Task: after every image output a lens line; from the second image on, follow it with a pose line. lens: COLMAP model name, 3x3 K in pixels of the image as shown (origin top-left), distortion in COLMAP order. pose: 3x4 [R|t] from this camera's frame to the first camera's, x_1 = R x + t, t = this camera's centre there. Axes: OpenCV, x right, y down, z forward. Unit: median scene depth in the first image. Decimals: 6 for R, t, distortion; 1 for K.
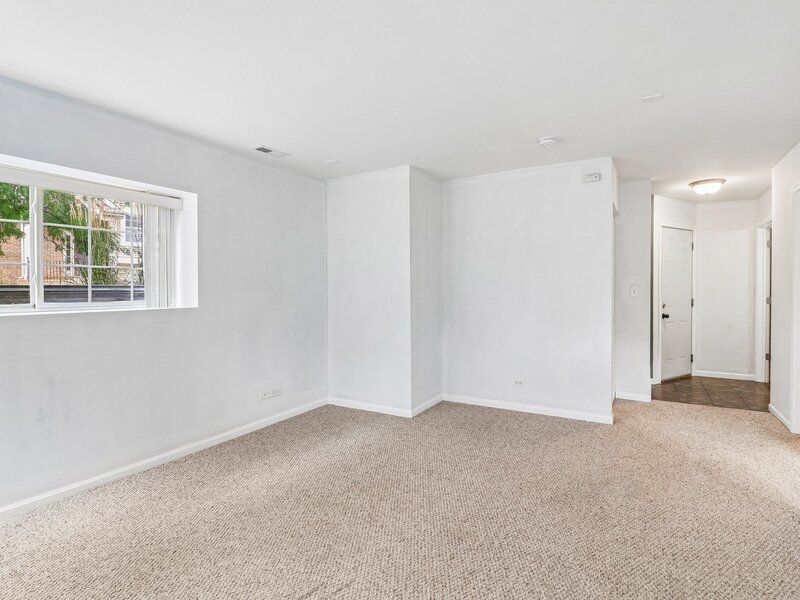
lens RADIAL K [[422.5, 0, 401.0], [0, 422.5, 289.4], [0, 0, 1]] dist [0.003084, -0.016513]
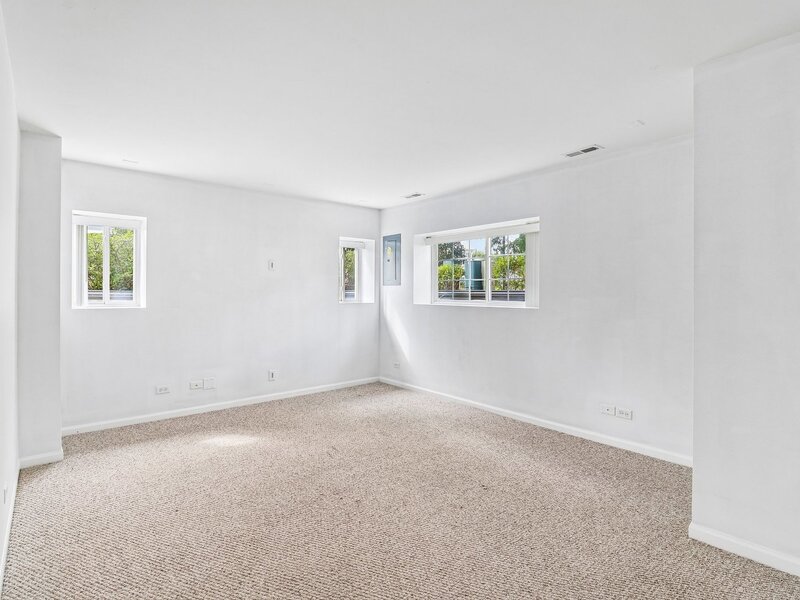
lens RADIAL K [[422.5, 0, 401.0], [0, 422.5, 289.4], [0, 0, 1]] dist [0.003084, -0.016513]
pose [[-0.336120, 0.002571, -0.941816, 0.875981], [-0.006183, 0.999969, 0.004936, -0.020157], [0.941799, 0.007482, -0.336093, 1.108962]]
